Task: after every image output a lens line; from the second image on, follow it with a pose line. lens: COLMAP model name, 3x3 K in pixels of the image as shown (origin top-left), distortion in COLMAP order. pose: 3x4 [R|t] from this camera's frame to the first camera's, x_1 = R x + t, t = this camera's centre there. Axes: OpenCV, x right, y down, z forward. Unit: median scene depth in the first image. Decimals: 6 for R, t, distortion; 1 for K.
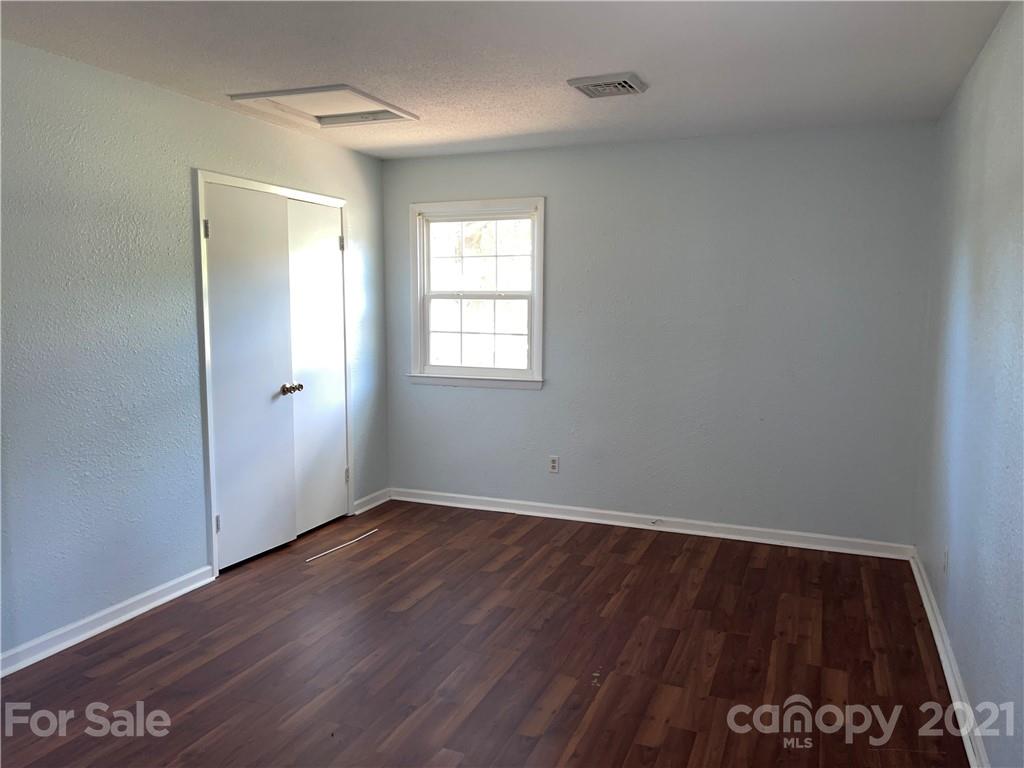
lens RADIAL K [[798.5, 0, 510.6], [0, 798.5, 386.1], [0, 0, 1]] dist [0.056861, -0.002175]
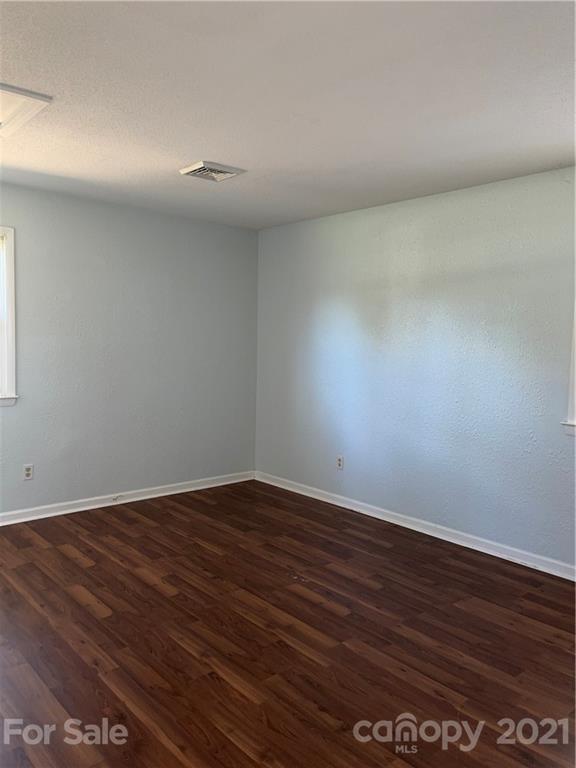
lens RADIAL K [[598.9, 0, 285.0], [0, 598.9, 379.9], [0, 0, 1]] dist [0.056861, -0.002175]
pose [[0.455849, -0.060882, 0.887972, -0.638001], [0.083355, 0.996193, 0.025510, -0.025506], [-0.886145, 0.062388, 0.459189, 0.357648]]
